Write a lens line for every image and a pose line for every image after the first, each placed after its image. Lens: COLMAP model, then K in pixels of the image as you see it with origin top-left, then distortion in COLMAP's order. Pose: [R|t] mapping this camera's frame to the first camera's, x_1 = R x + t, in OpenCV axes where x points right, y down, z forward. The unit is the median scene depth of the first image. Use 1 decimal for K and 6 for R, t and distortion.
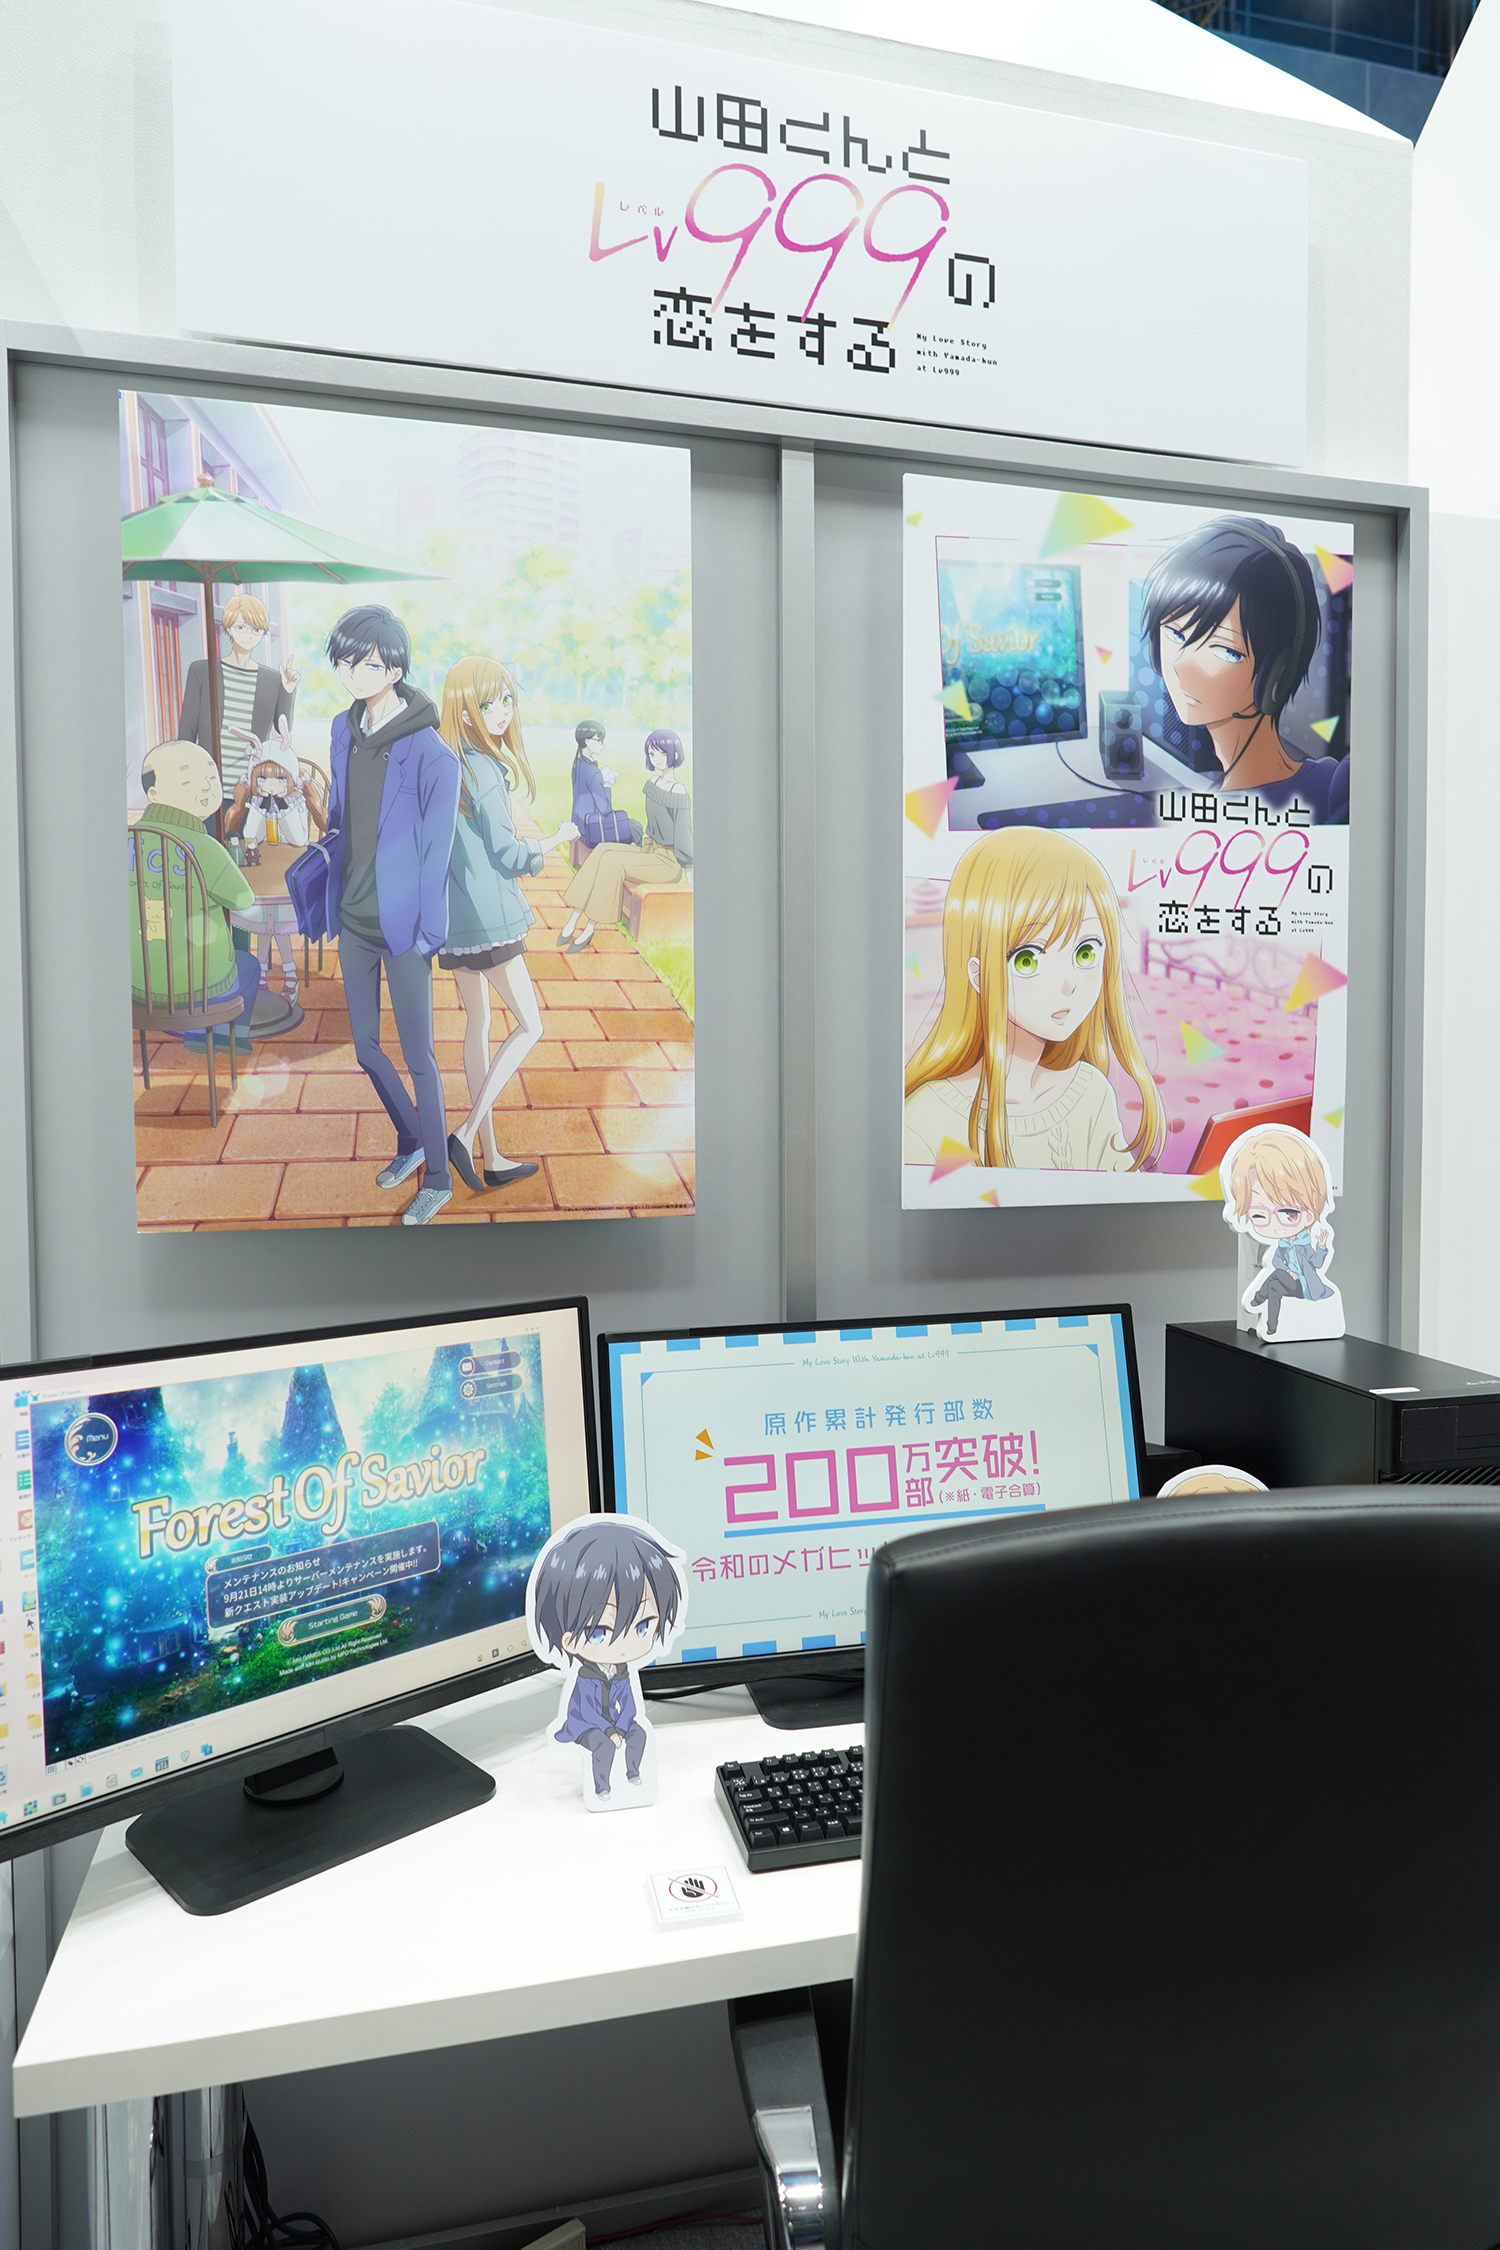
lens RADIAL K [[1405.7, 0, 745.6], [0, 1405.7, 1128.8], [0, 0, 1]] dist [-0.028572, 0.024272]
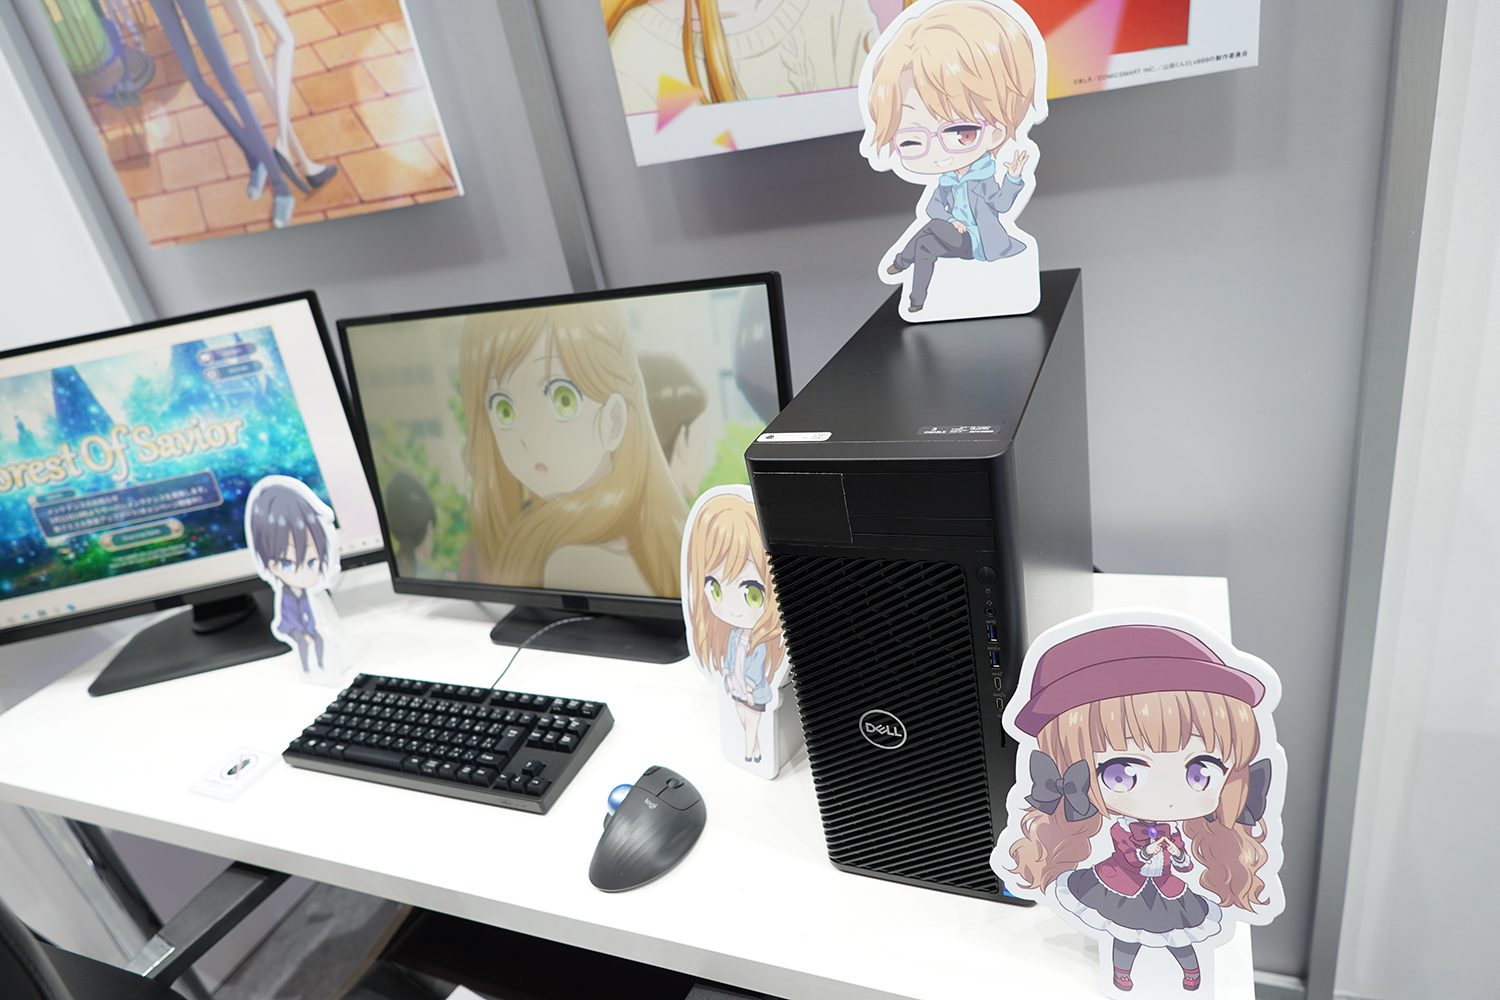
lens RADIAL K [[937.1, 0, 751.2], [0, 937.1, 503.5], [0, 0, 1]] dist [-0.028572, 0.024272]
pose [[0.788489, 0.125827, -0.602040, 0.691214], [0.157911, 0.904623, 0.395881, 0.031609], [0.594432, -0.407217, 0.693416, 0.626471]]
